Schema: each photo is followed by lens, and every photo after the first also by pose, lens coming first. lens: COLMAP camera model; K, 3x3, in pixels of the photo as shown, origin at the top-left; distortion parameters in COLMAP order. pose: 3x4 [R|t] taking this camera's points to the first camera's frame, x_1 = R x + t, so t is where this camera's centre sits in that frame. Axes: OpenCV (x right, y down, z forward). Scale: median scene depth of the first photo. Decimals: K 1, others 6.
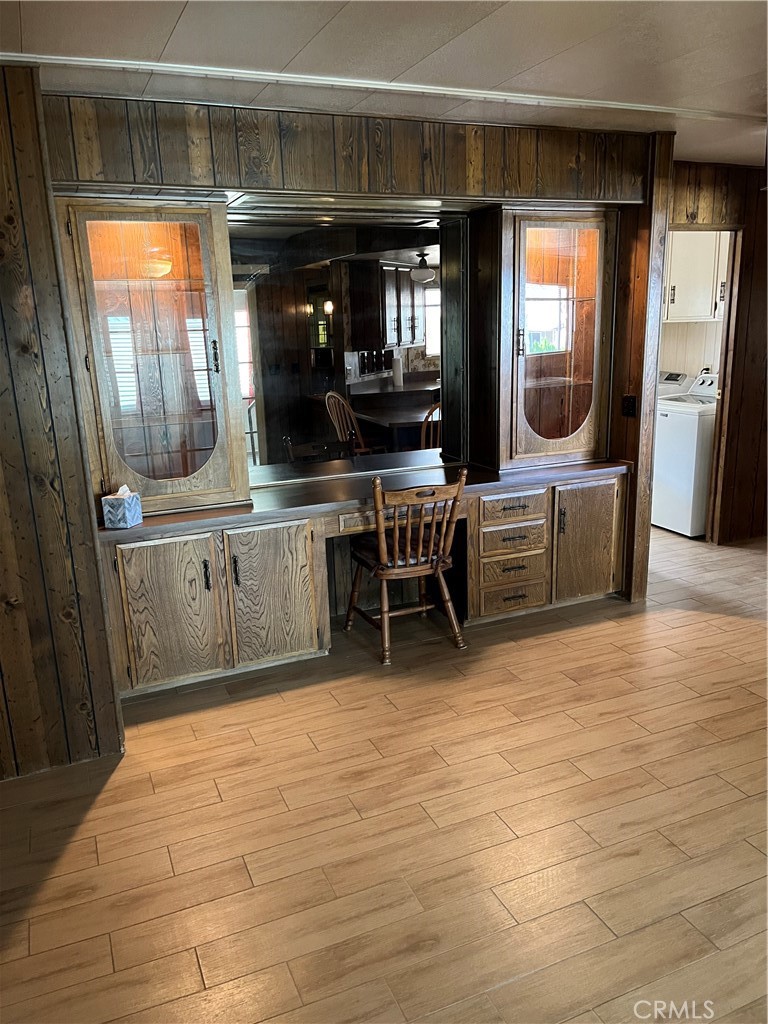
lens RADIAL K [[780.6, 0, 385.4], [0, 780.6, 513.9], [0, 0, 1]] dist [0.030970, -0.045963]
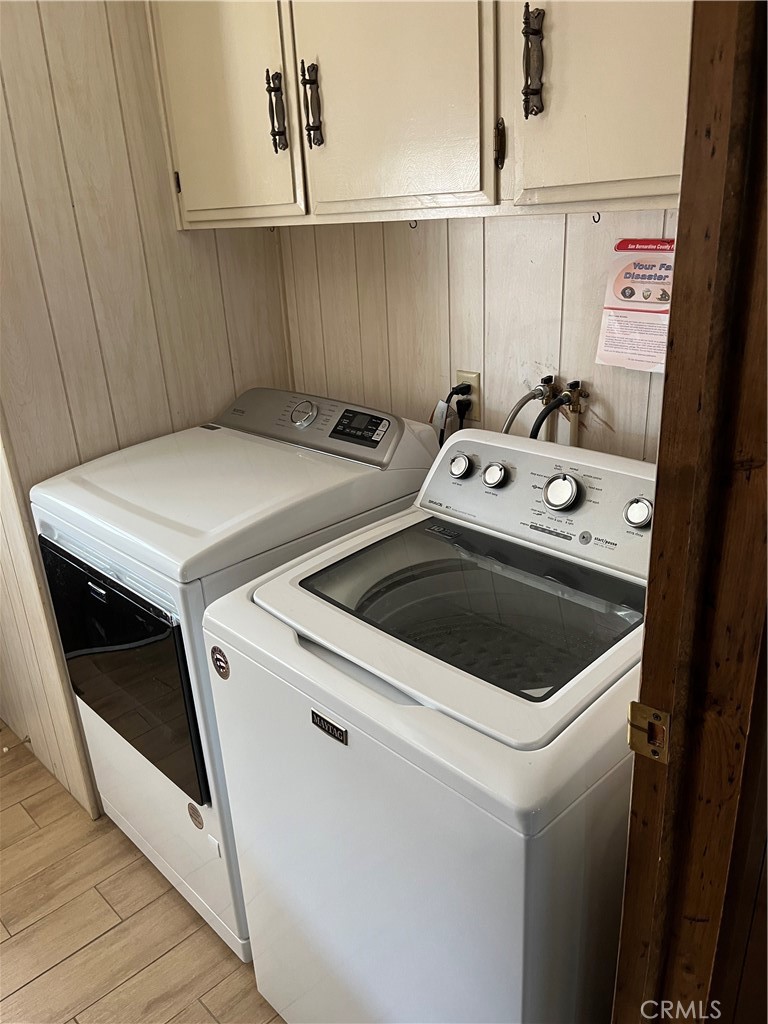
lens RADIAL K [[780.6, 0, 383.3], [0, 780.6, 510.8], [0, 0, 1]] dist [0.030970, -0.045963]
pose [[0.931070, -0.154505, 0.330511, 0.290480], [0.117014, 0.984506, 0.130594, -0.188793], [-0.345567, -0.082918, 0.934723, 0.764789]]
